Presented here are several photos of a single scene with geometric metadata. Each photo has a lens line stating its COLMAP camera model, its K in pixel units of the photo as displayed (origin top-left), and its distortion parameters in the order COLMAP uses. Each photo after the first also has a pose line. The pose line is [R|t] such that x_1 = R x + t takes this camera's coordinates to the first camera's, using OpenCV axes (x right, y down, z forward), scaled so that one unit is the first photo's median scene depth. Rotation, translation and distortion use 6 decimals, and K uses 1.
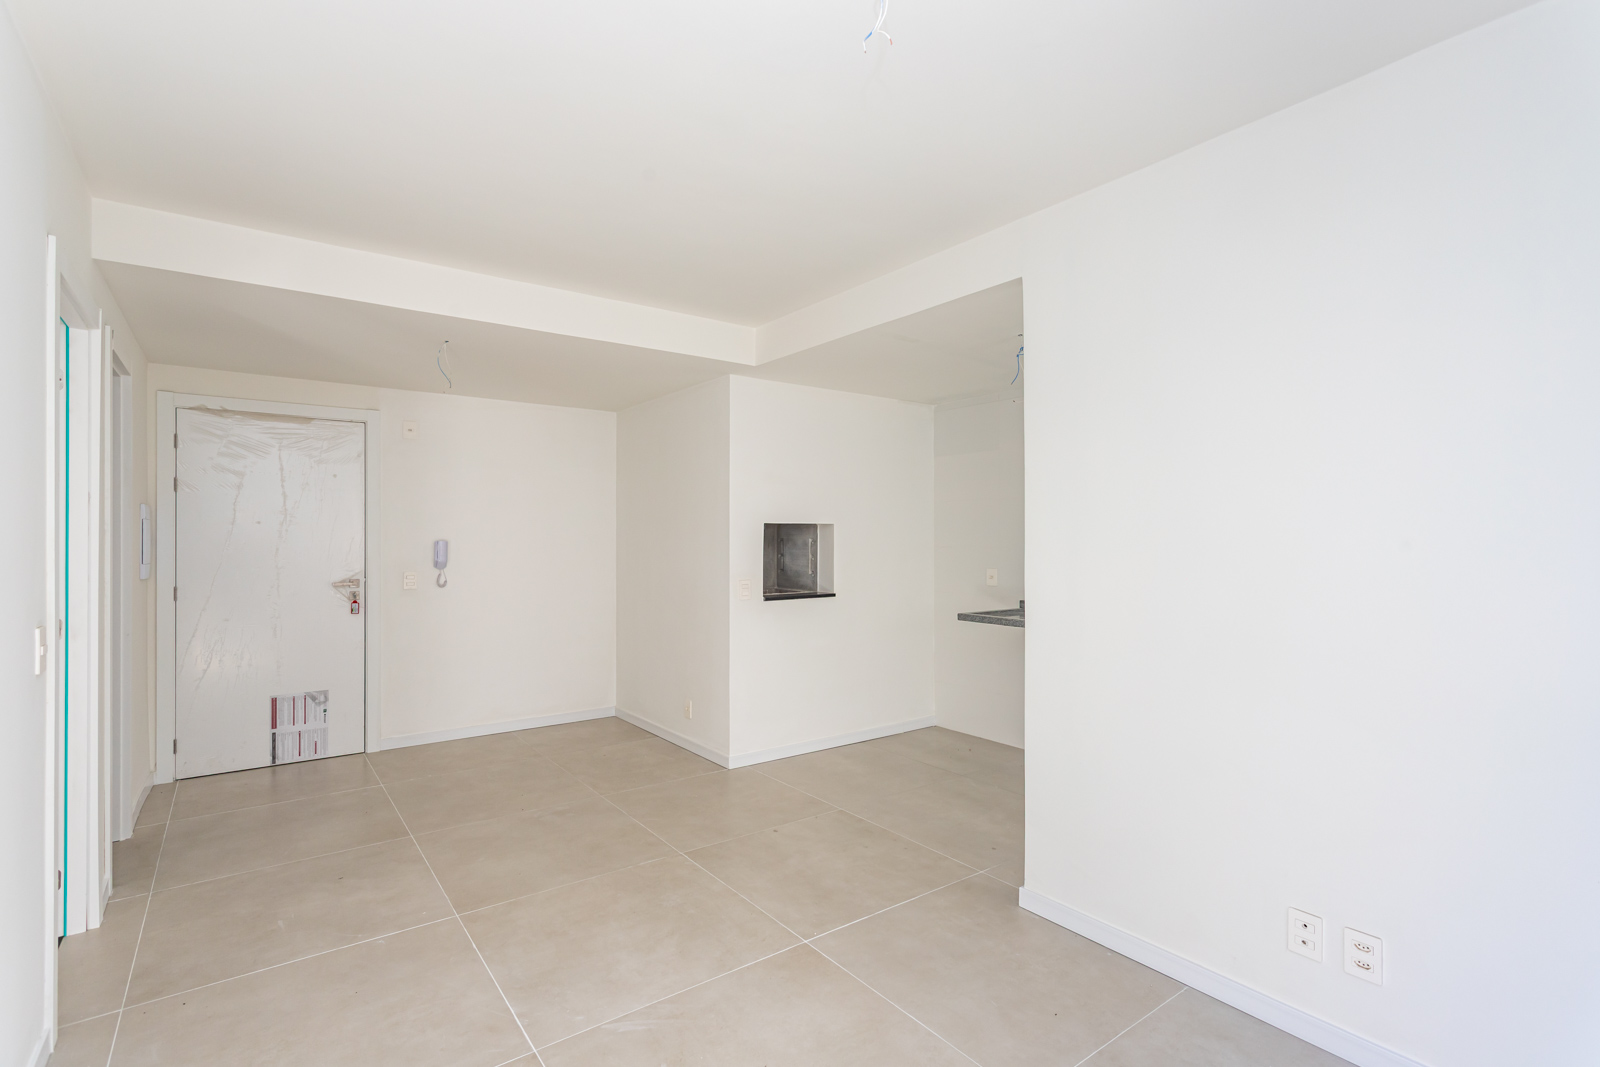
lens RADIAL K [[761.8, 0, 806.0], [0, 761.8, 537.5], [0, 0, 1]] dist [0.003311, 0.000145]
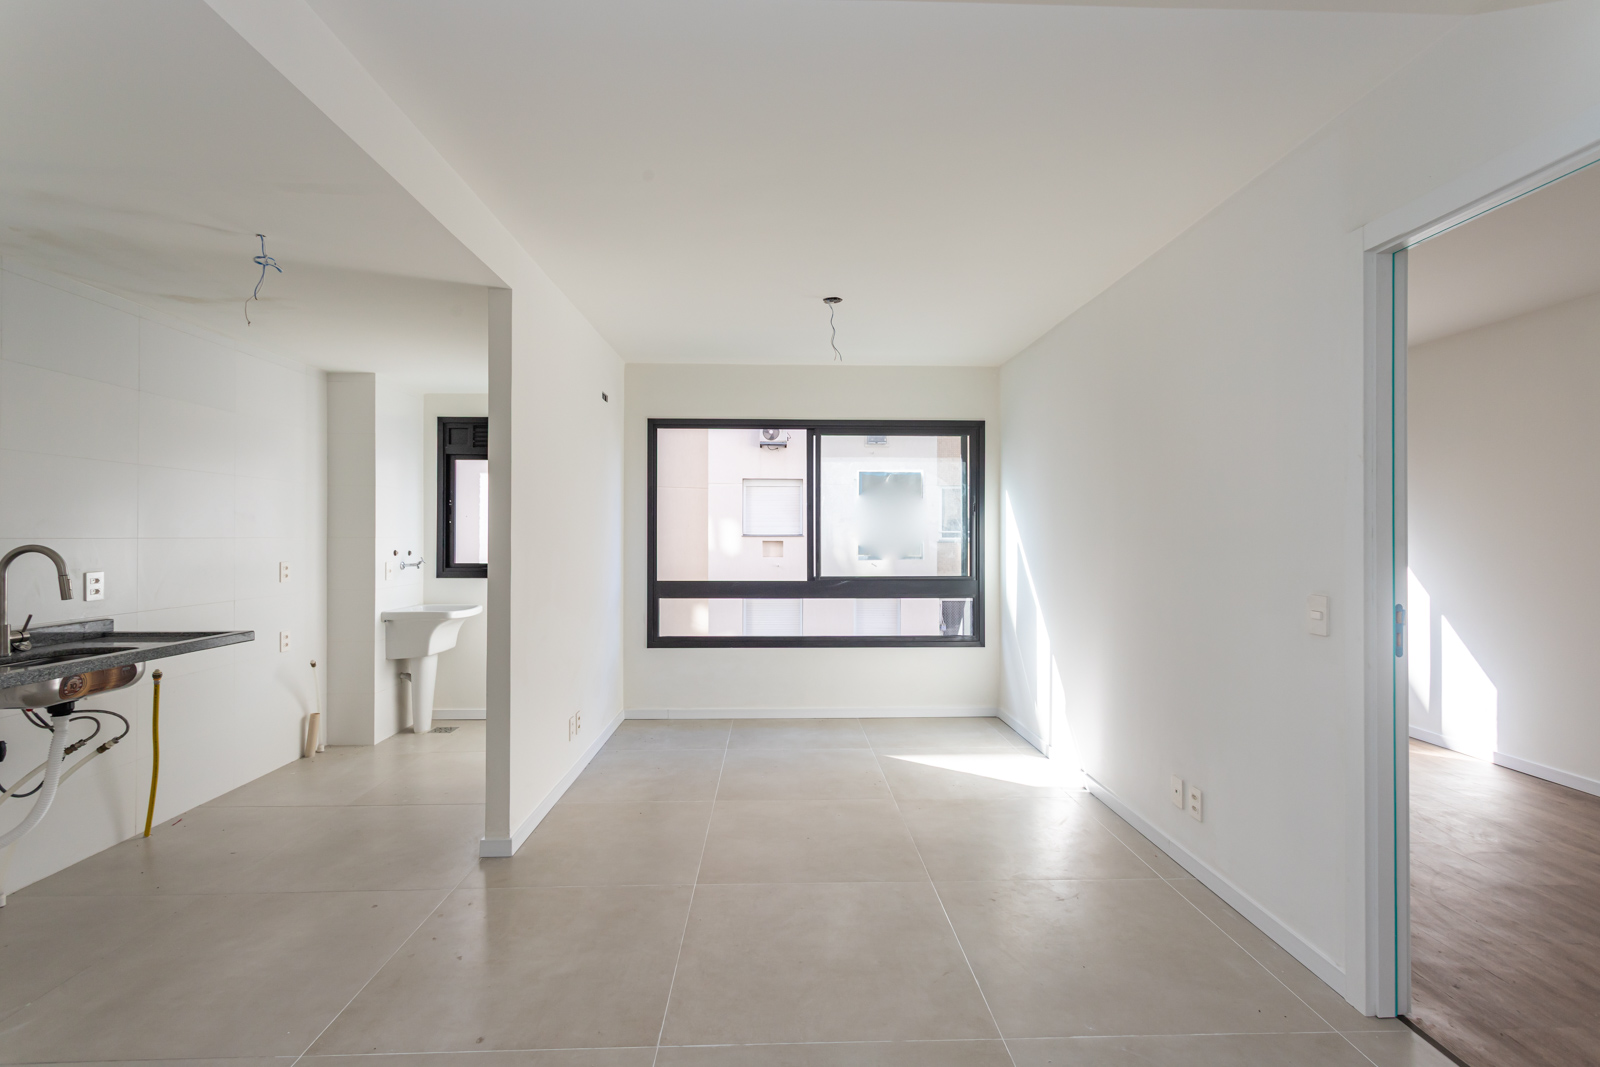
lens RADIAL K [[748.0, 0, 800.0], [0, 748.0, 533.5], [0, 0, 1]] dist [0.001478, 0.000636]
pose [[-0.817714, 0.001727, 0.575622, -0.427214], [-0.002347, 0.999977, -0.006335, 0.012516], [-0.575619, -0.006531, -0.817692, 1.026257]]
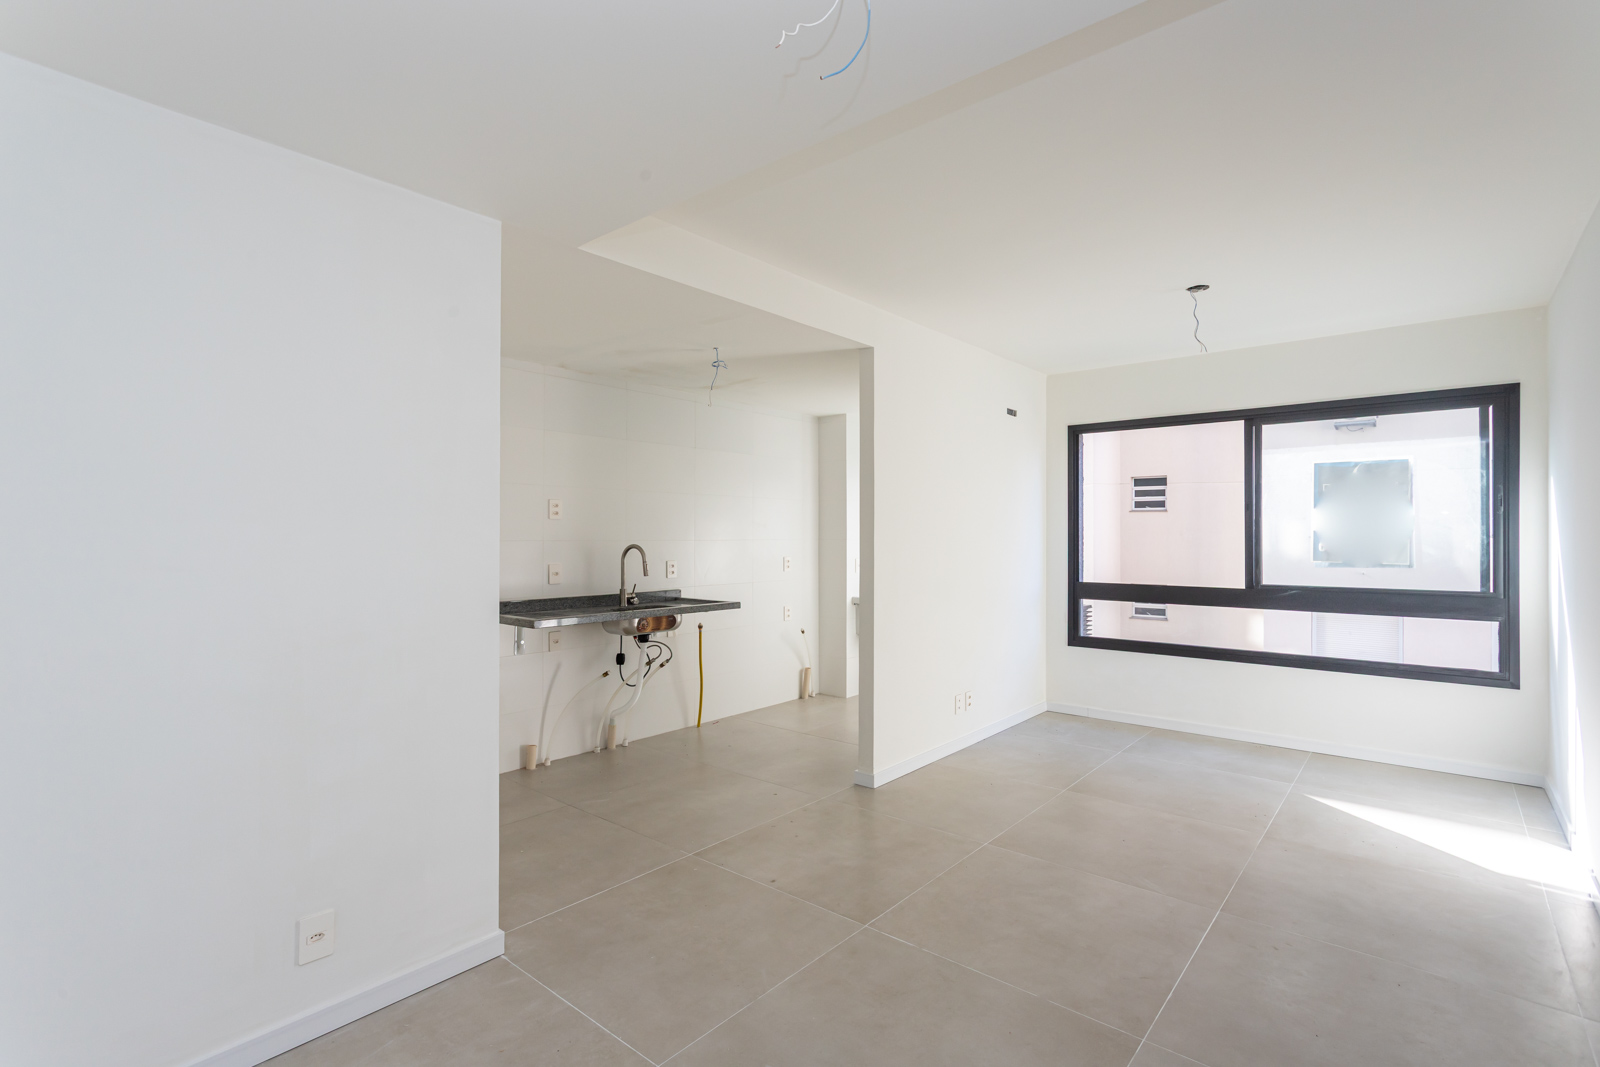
lens RADIAL K [[743.8, 0, 801.7], [0, 743.8, 537.6], [0, 0, 1]] dist [-0.000453, 0.000474]
pose [[-0.221288, -0.001292, 0.975208, -0.649535], [-0.002945, 0.999995, 0.000657, 0.008278], [-0.975204, -0.002727, -0.221291, 0.895966]]
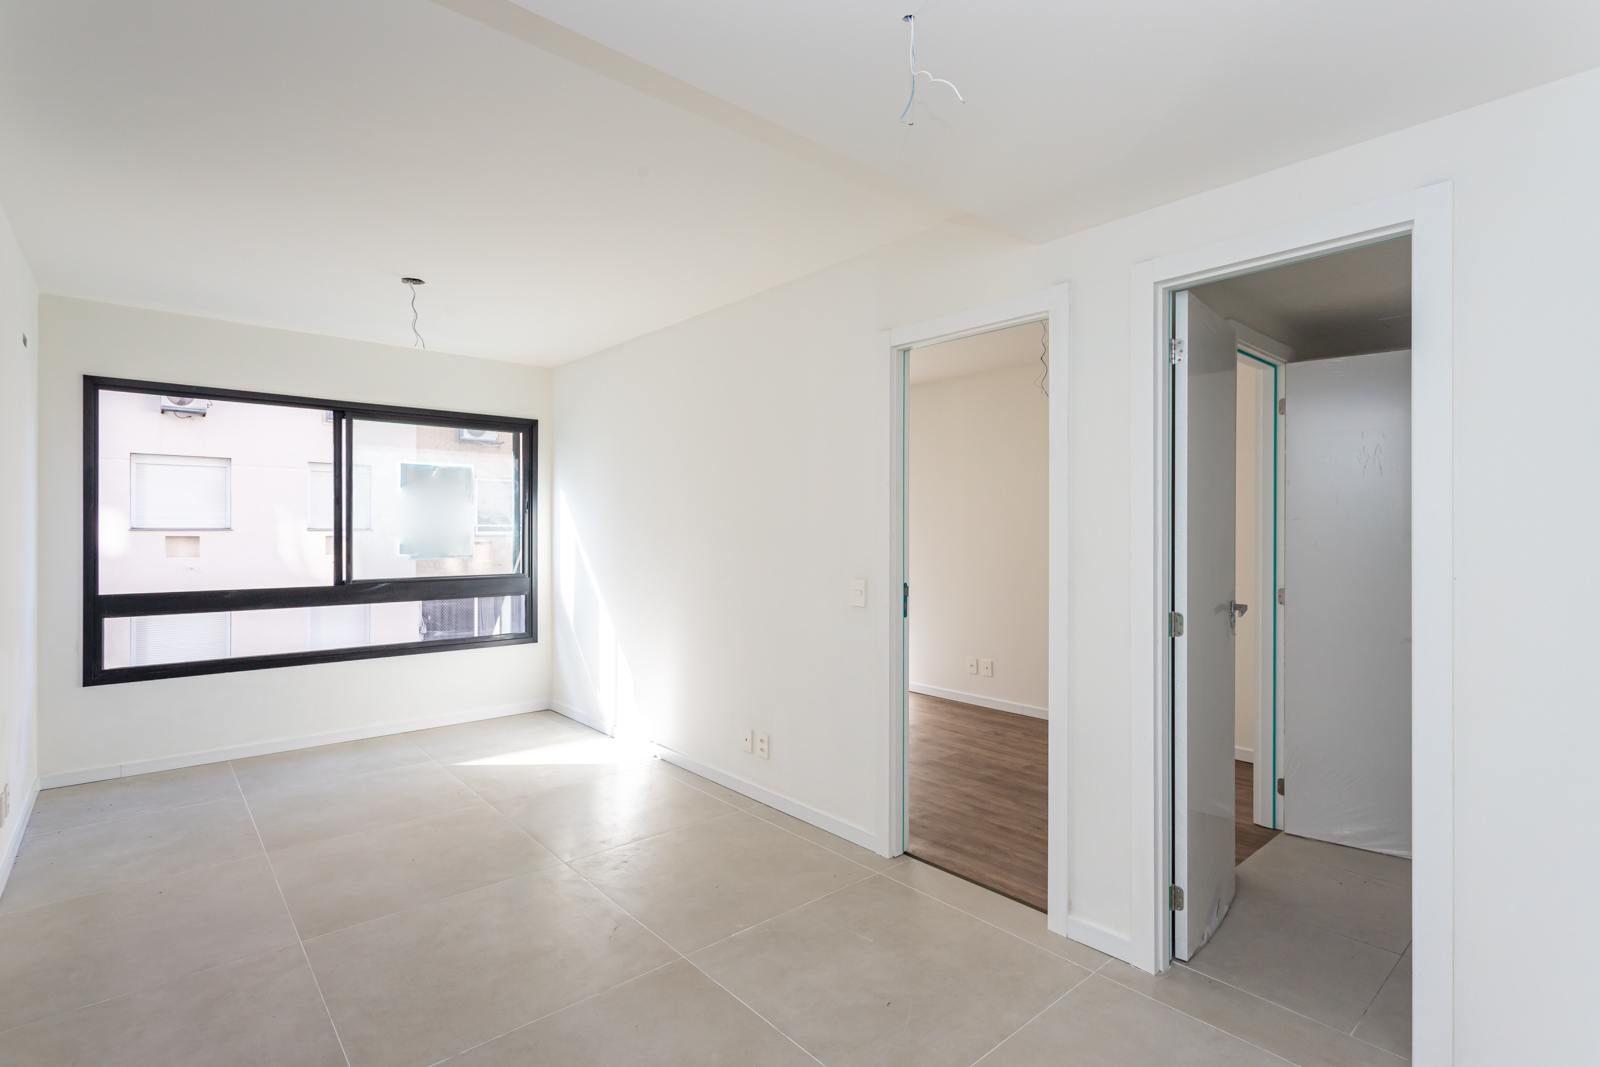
lens RADIAL K [[757.1, 0, 800.0], [0, 757.1, 533.5], [0, 0, 1]] dist [-0.002545, -0.000660]
pose [[-0.997633, -0.001367, -0.068745, -0.319297], [-0.001508, 0.999997, 0.002009, 0.004991], [0.068742, 0.002108, -0.997632, 1.132979]]
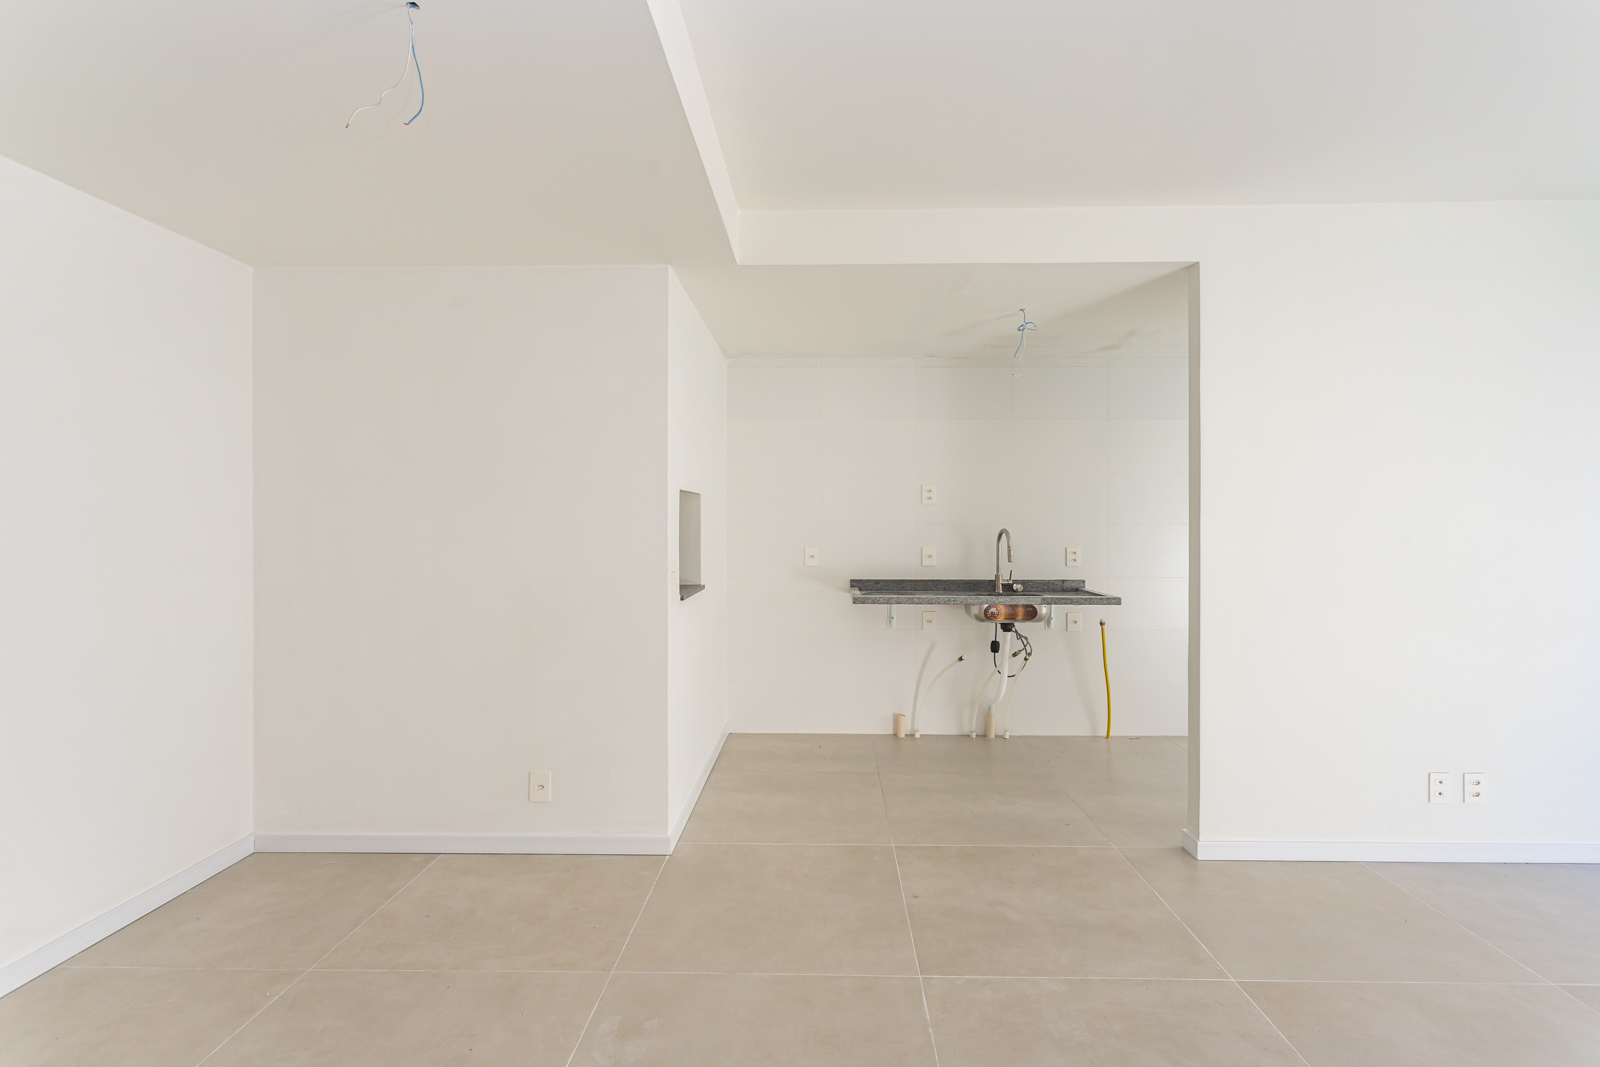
lens RADIAL K [[756.8, 0, 820.7], [0, 756.8, 530.0], [0, 0, 1]] dist [-0.000252, 0.000225]
pose [[0.611405, -0.007460, 0.791282, -0.536811], [-0.001718, 0.999941, 0.010754, 0.010590], [-0.791316, -0.007935, 0.611356, 0.482556]]
